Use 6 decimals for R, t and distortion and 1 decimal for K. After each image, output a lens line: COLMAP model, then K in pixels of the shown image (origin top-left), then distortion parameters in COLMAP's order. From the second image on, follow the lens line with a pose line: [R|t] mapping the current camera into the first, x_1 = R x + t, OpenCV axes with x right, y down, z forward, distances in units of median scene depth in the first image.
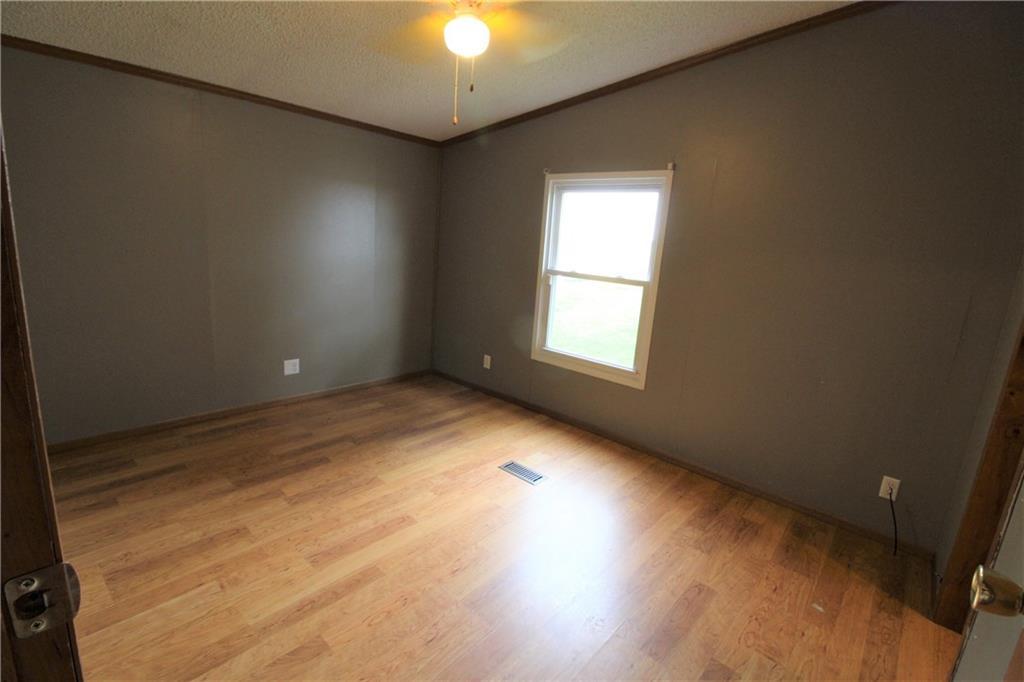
lens RADIAL K [[475.5, 0, 511.7], [0, 475.5, 340.2], [0, 0, 1]] dist [-0.001449, -0.011305]
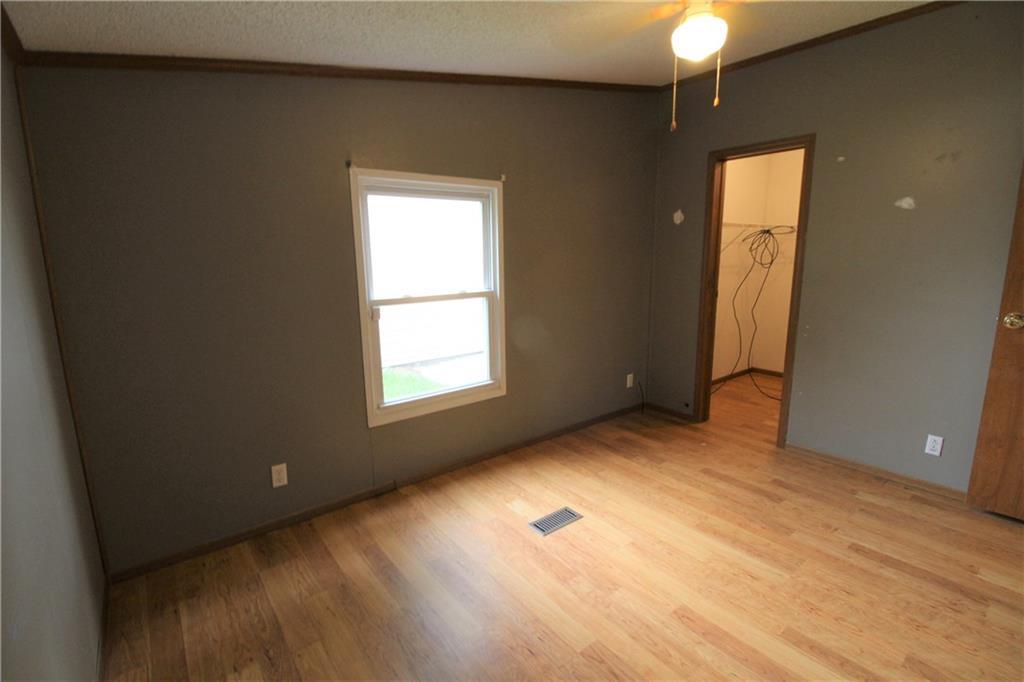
lens RADIAL K [[475.5, 0, 512.0], [0, 475.5, 339.4], [0, 0, 1]] dist [-0.001449, -0.011305]
pose [[0.180439, -0.255139, 0.949919, -0.745549], [0.230086, 0.949924, 0.211435, -0.249015], [-0.956296, 0.180412, 0.230107, 0.810605]]
